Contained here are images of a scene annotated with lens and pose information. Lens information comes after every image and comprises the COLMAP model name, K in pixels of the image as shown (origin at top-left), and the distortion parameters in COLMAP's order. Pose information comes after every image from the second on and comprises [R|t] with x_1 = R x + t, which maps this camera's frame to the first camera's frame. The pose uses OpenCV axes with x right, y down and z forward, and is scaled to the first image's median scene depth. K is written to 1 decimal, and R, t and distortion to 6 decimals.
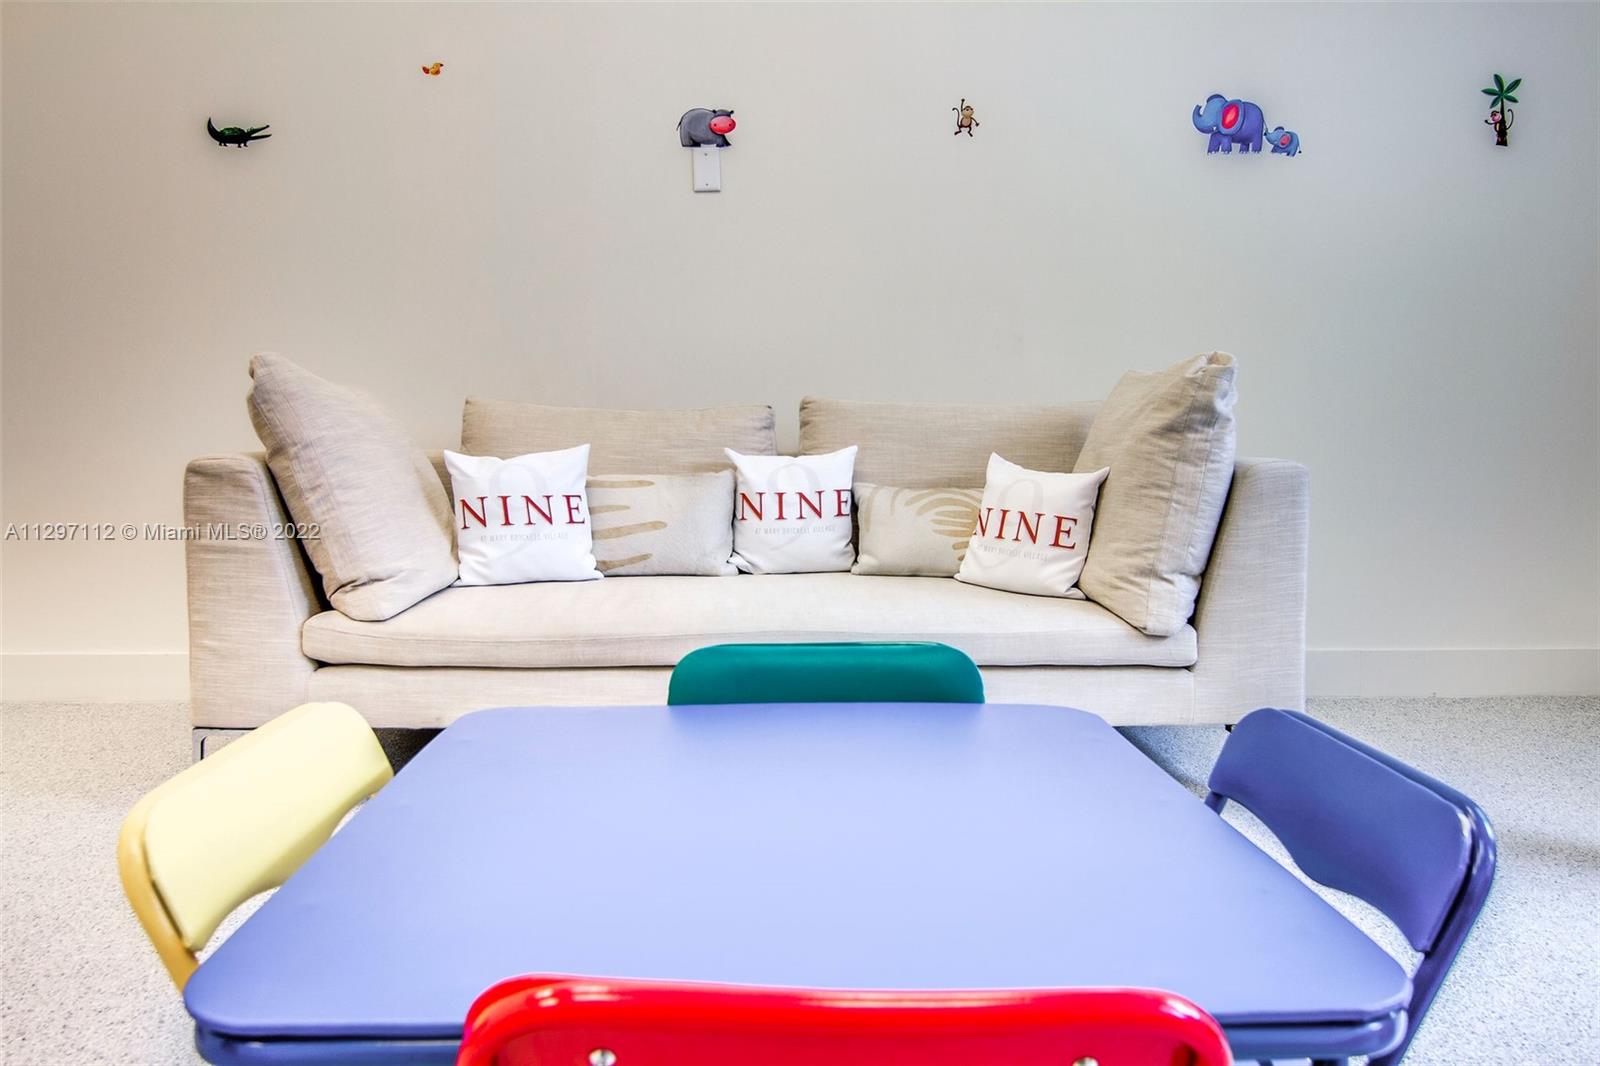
lens RADIAL K [[1167.5, 0, 799.8], [0, 1167.5, 532.7], [0, 0, 1]] dist [-0.001080, -0.007239]
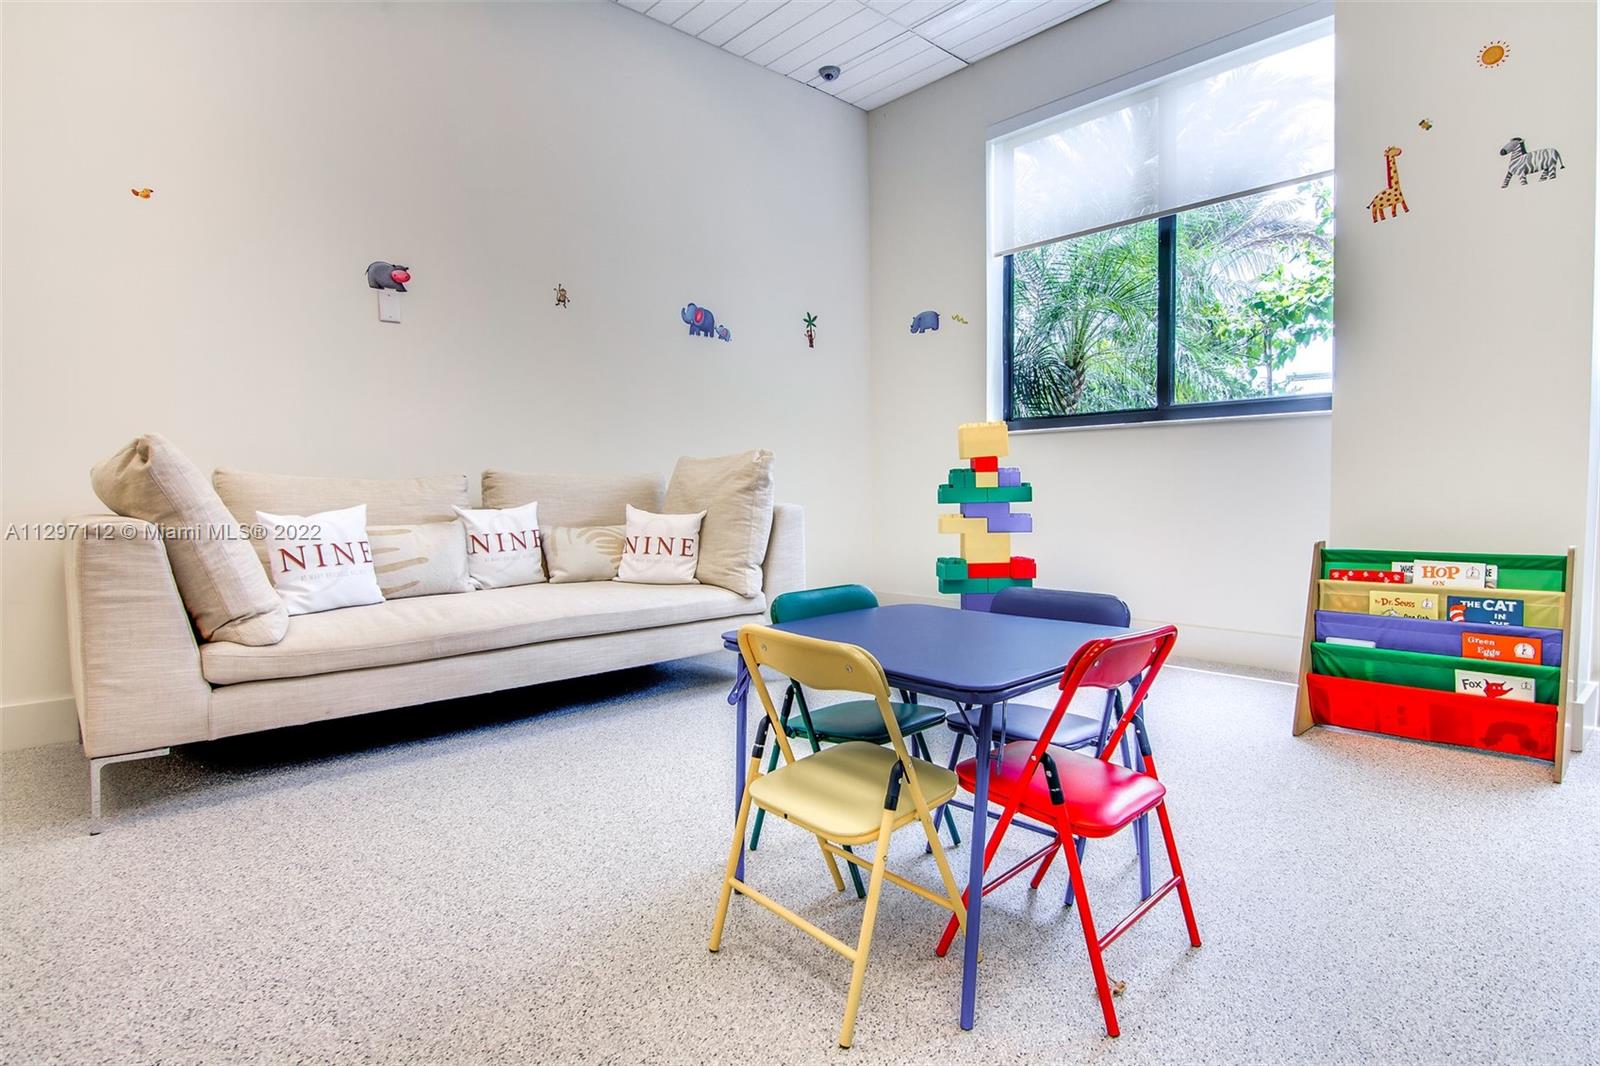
lens RADIAL K [[830.3, 0, 801.8], [0, 830.3, 532.7], [0, 0, 1]] dist [-0.002249, -0.013373]
pose [[0.747350, -0.044404, 0.662946, -0.454032], [0.067511, 0.997675, -0.009282, 0.000857], [-0.660992, 0.051693, 0.748610, -0.060969]]
